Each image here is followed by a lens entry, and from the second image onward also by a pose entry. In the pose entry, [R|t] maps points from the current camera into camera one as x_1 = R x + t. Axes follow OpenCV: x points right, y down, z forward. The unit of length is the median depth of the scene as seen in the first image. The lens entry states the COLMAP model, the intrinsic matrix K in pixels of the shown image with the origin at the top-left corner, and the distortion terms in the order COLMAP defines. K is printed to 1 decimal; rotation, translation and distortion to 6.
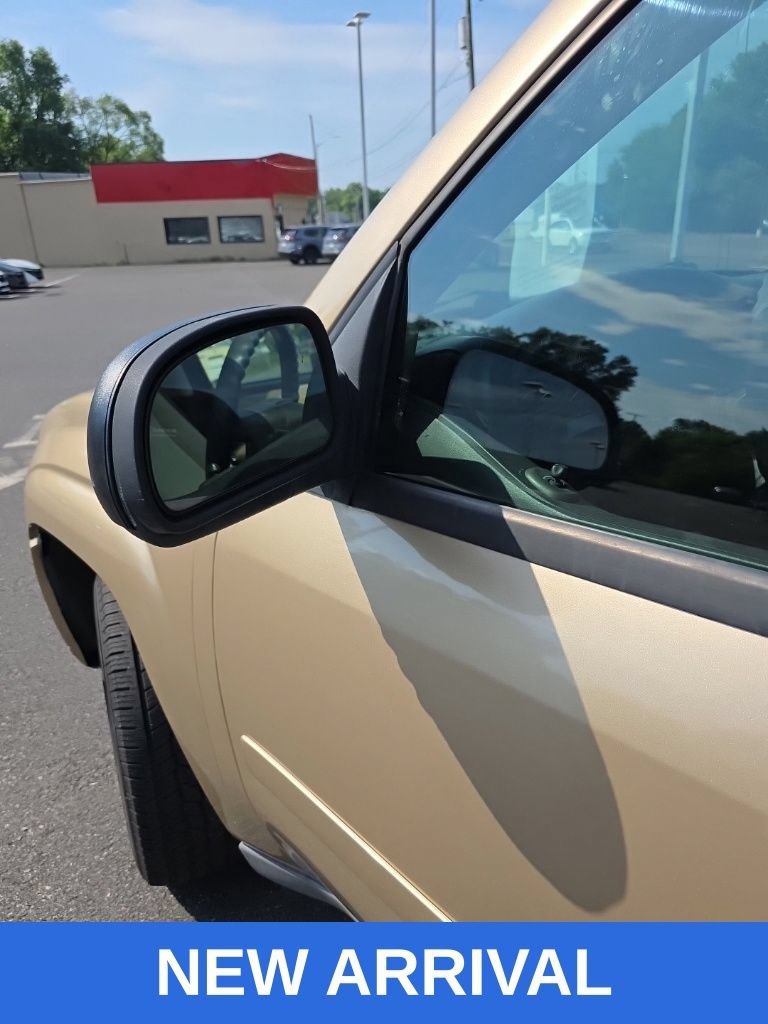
lens RADIAL K [[693.9, 0, 414.9], [0, 693.9, 540.5], [0, 0, 1]] dist [0.011936, 0.003935]
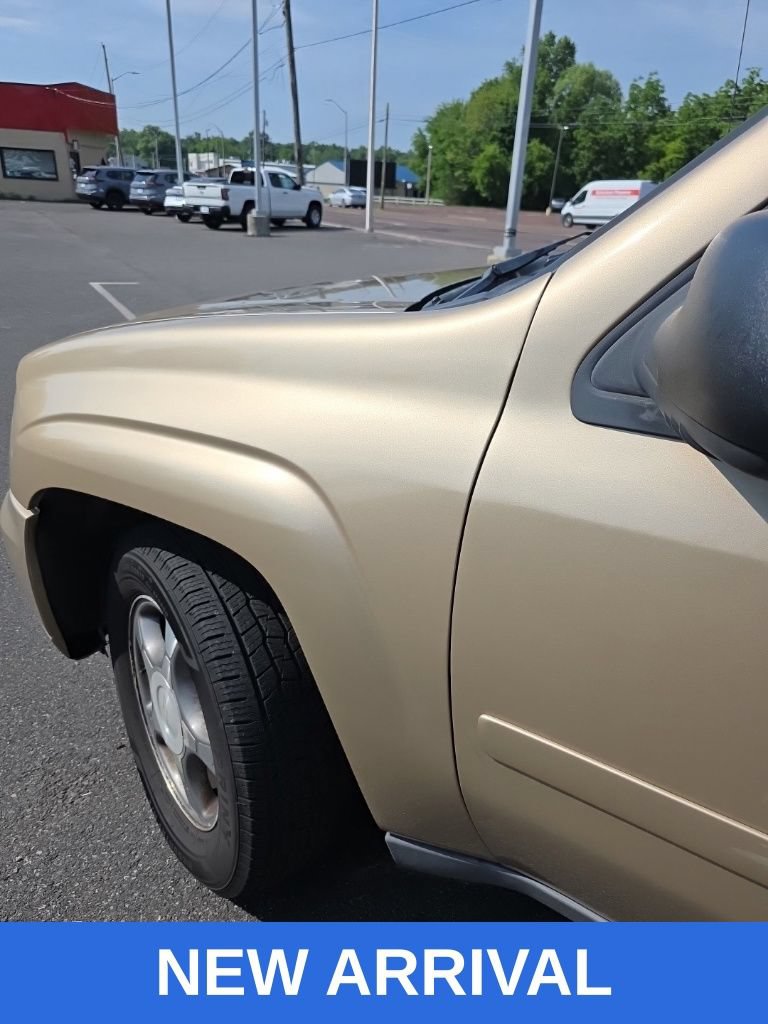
lens RADIAL K [[680.6, 0, 388.3], [0, 680.6, 522.0], [0, 0, 1]] dist [0.055643, -0.042891]
pose [[0.968737, -0.038268, 0.245119, -0.281829], [0.031600, 0.999017, 0.031081, 0.000976], [-0.246067, -0.022364, 0.968995, 0.090114]]
